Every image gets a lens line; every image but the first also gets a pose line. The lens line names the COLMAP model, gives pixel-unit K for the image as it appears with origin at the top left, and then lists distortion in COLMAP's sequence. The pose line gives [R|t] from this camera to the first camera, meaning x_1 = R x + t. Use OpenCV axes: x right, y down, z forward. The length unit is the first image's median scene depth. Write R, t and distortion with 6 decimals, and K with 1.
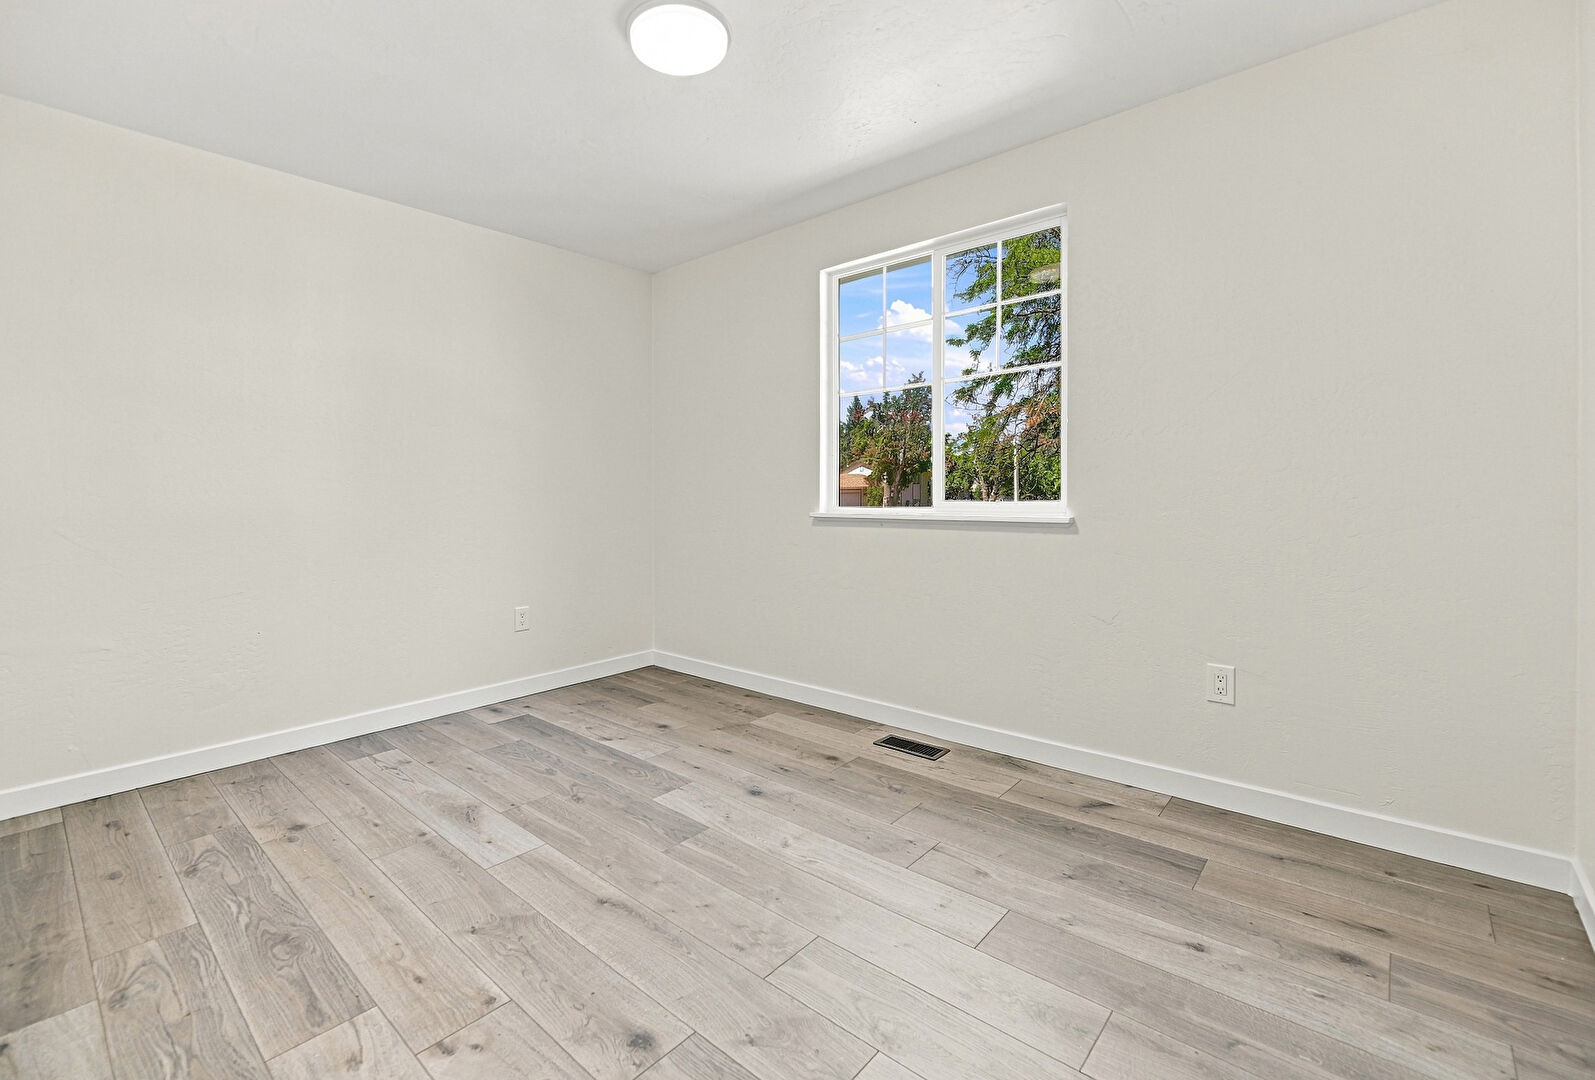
lens RADIAL K [[694.9, 0, 788.4], [0, 694.9, 544.7], [0, 0, 1]] dist [0.000129, 0.000098]
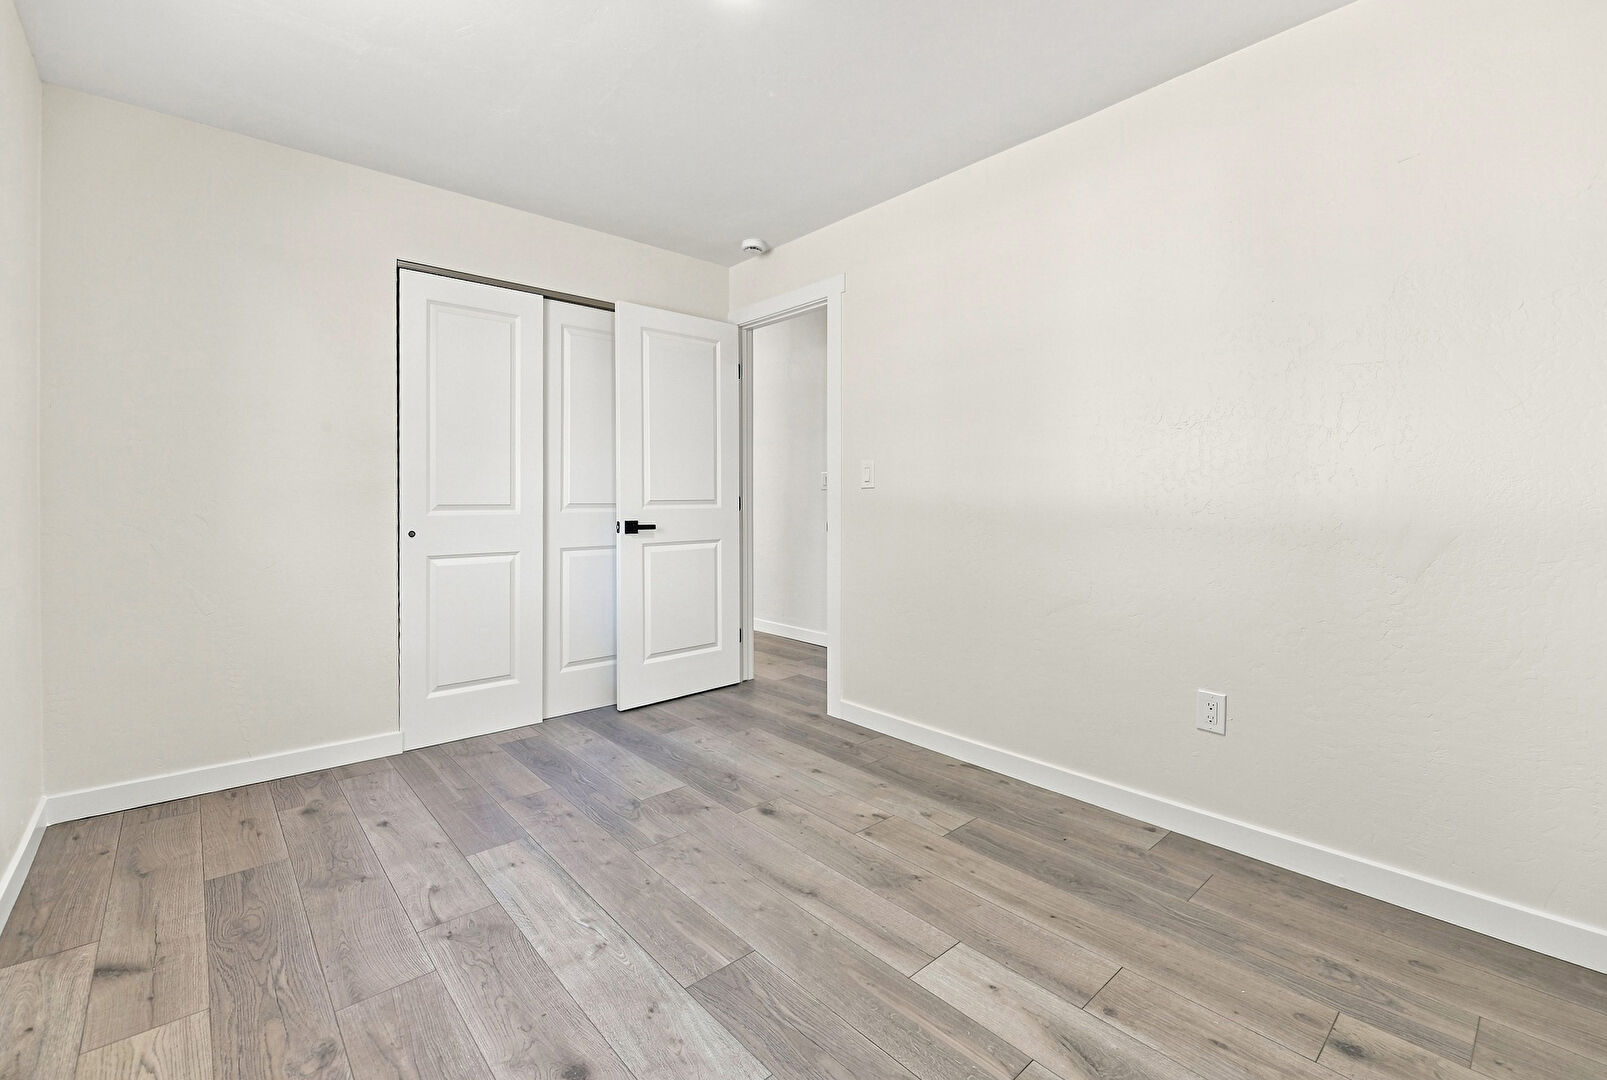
lens RADIAL K [[700.1, 0, 808.3], [0, 700.1, 496.3], [0, 0, 1]] dist [0.000129, 0.000098]
pose [[-0.993629, 0.012483, 0.112003, -0.365644], [0.020952, 0.996982, 0.074755, -0.145925], [-0.110731, 0.076625, -0.990892, 1.880738]]
